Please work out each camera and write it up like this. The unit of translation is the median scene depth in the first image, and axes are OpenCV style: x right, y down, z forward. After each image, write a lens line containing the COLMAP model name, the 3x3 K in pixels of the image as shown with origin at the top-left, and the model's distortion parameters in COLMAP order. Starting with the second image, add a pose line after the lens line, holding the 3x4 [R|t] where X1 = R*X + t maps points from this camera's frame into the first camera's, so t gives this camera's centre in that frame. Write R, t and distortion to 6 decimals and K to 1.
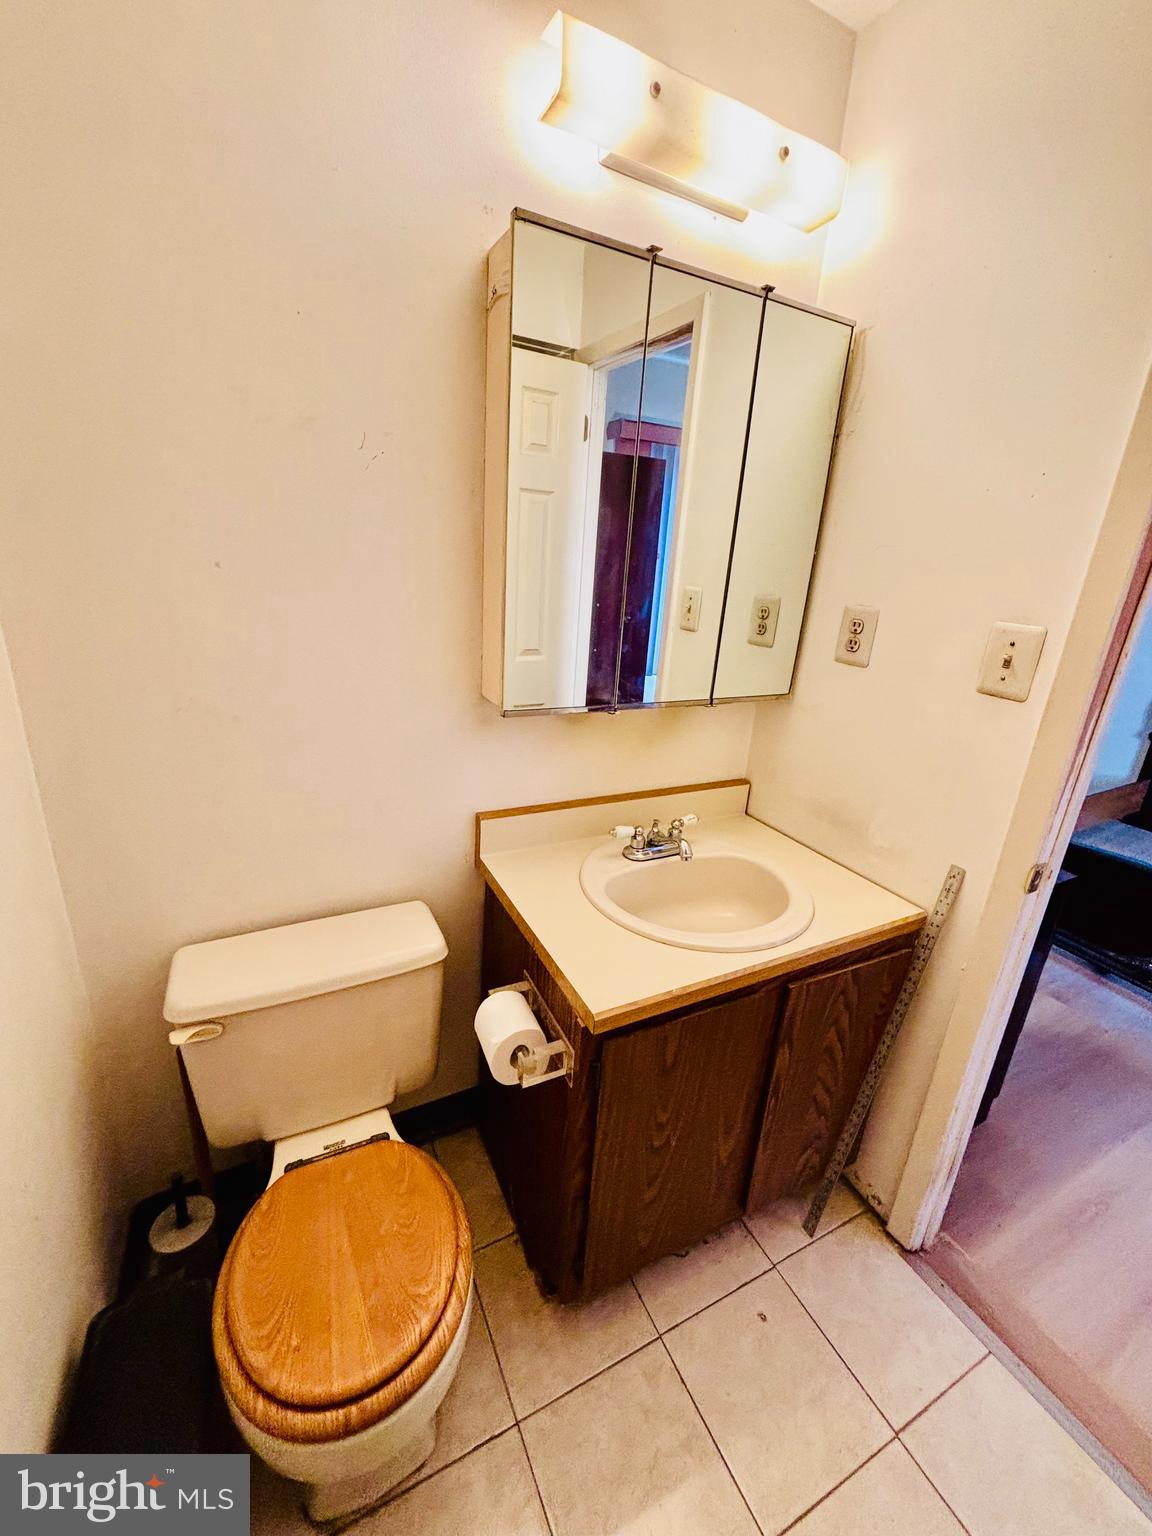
lens RADIAL K [[613.8, 0, 581.0], [0, 613.8, 762.9], [0, 0, 1]] dist [0.008678, -0.001494]
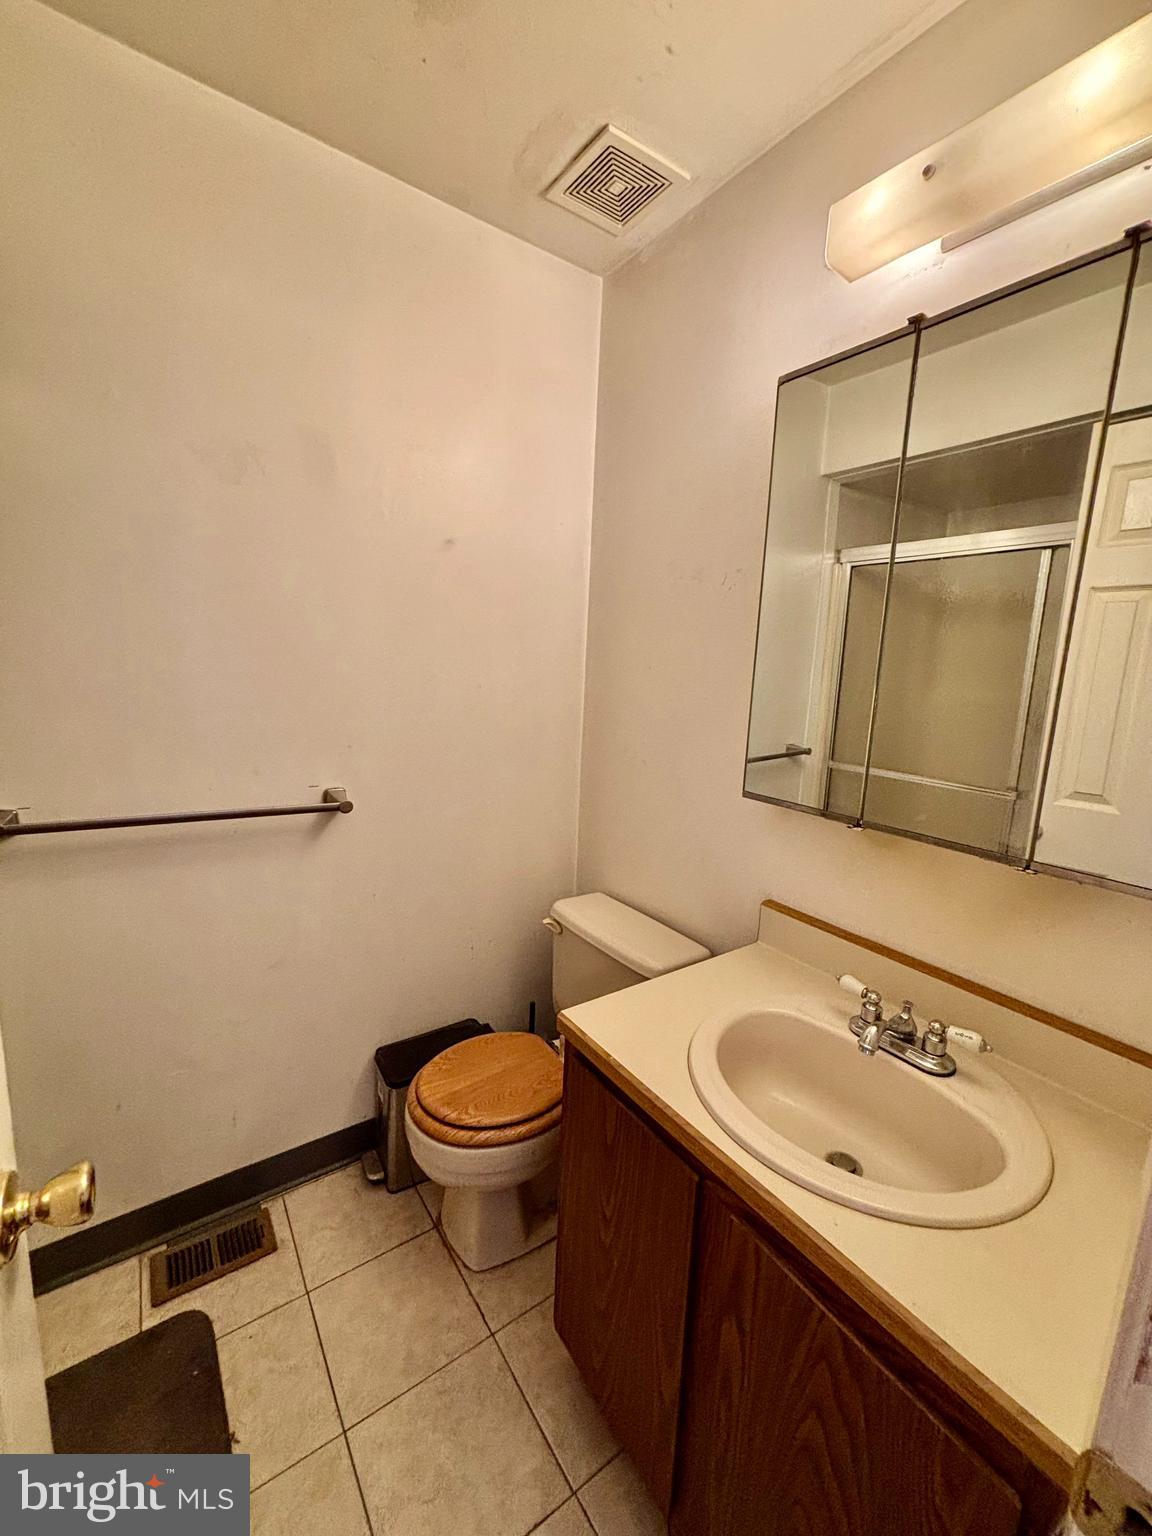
lens RADIAL K [[613.8, 0, 569.9], [0, 613.8, 765.0], [0, 0, 1]] dist [0.008678, -0.001494]
pose [[0.154597, 0.117979, -0.980908, 0.852345], [-0.342867, 0.937546, 0.058726, -0.083815], [0.926575, 0.327242, 0.185393, 0.488148]]
